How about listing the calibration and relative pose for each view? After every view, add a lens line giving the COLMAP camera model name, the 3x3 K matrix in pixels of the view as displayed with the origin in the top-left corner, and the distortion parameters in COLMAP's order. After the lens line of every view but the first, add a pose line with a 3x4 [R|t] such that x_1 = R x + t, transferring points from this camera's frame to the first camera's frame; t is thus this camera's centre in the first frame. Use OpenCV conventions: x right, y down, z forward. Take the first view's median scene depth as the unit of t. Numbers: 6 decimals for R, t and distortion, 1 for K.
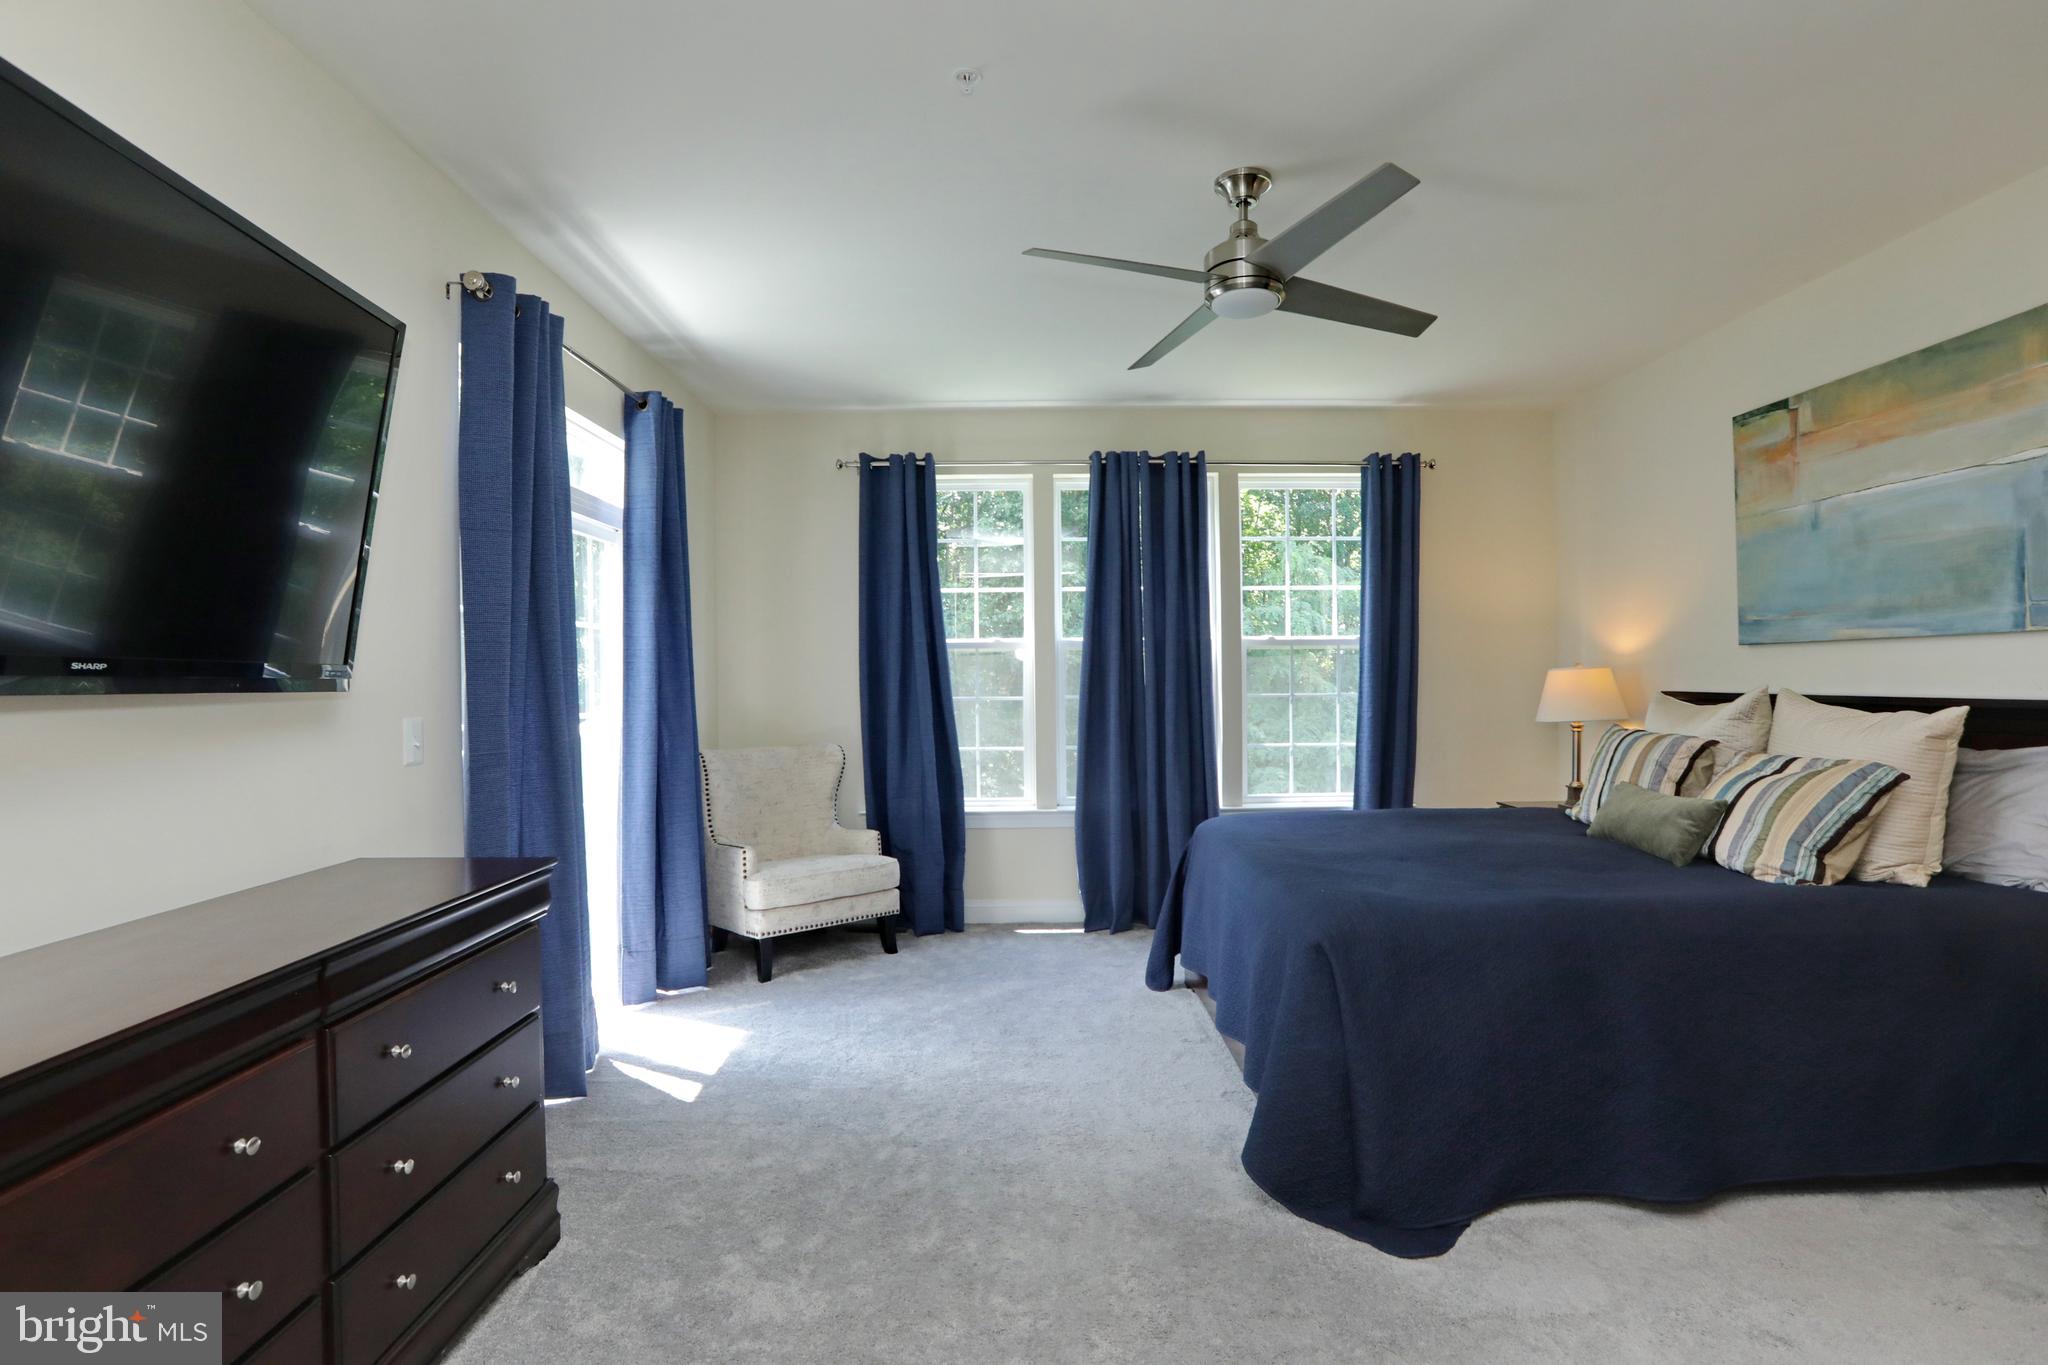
lens RADIAL K [[953.4, 0, 1023.4], [0, 953.4, 688.5], [0, 0, 1]] dist [-0.012670, 0.003478]
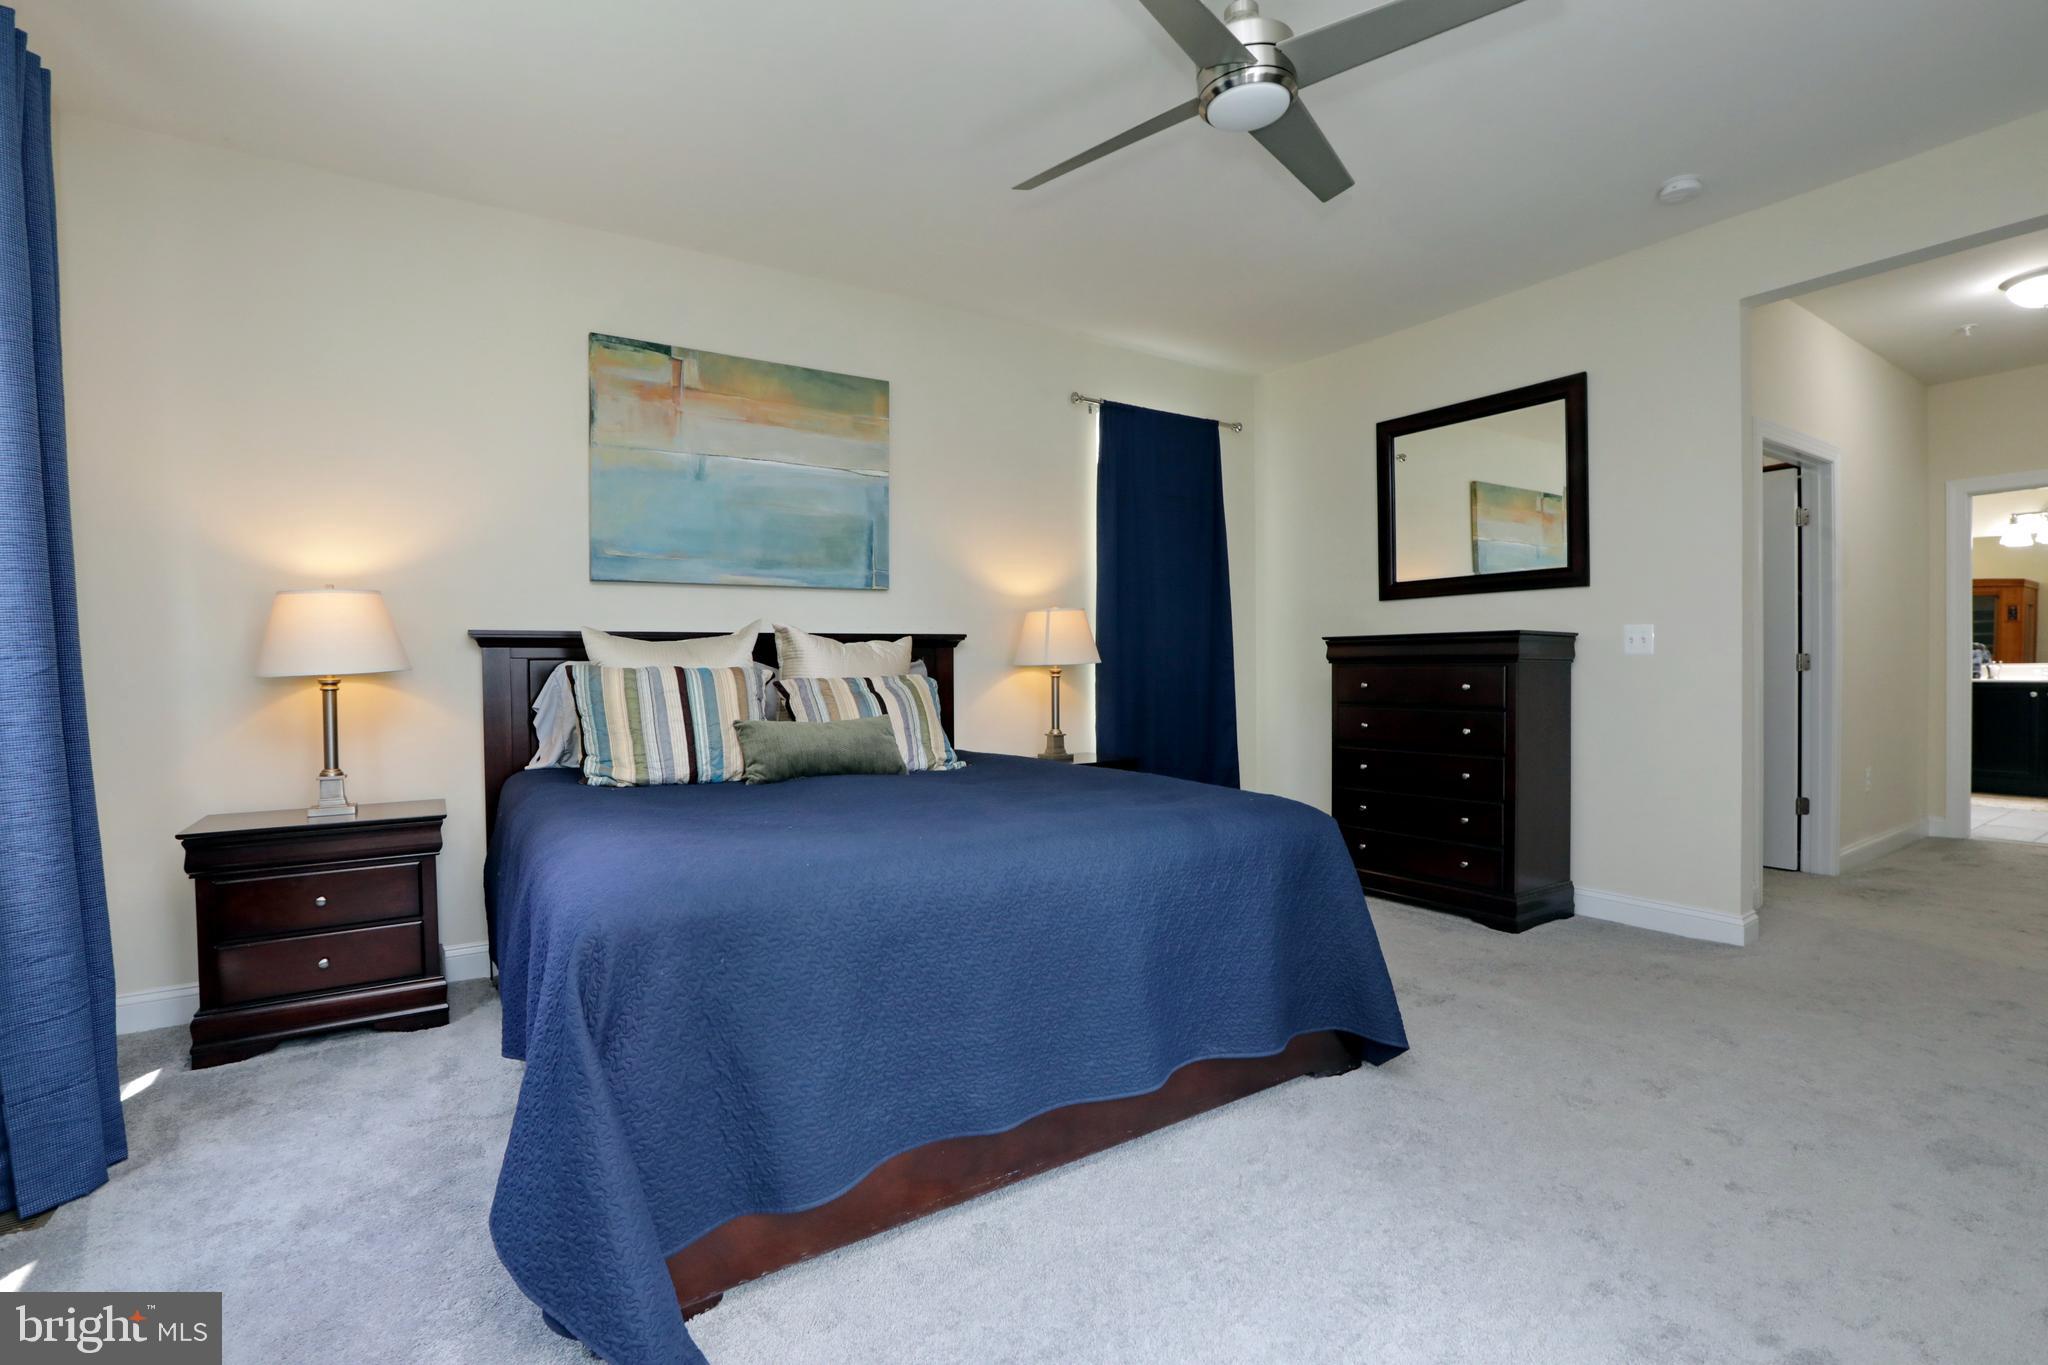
lens RADIAL K [[953.4, 0, 1024.3], [0, 953.4, 668.1], [0, 0, 1]] dist [-0.012670, 0.003478]
pose [[-0.523796, 0.006393, 0.851819, -0.312555], [0.020345, 0.999780, 0.005006, 0.053965], [-0.851600, 0.019952, -0.523812, 1.374978]]
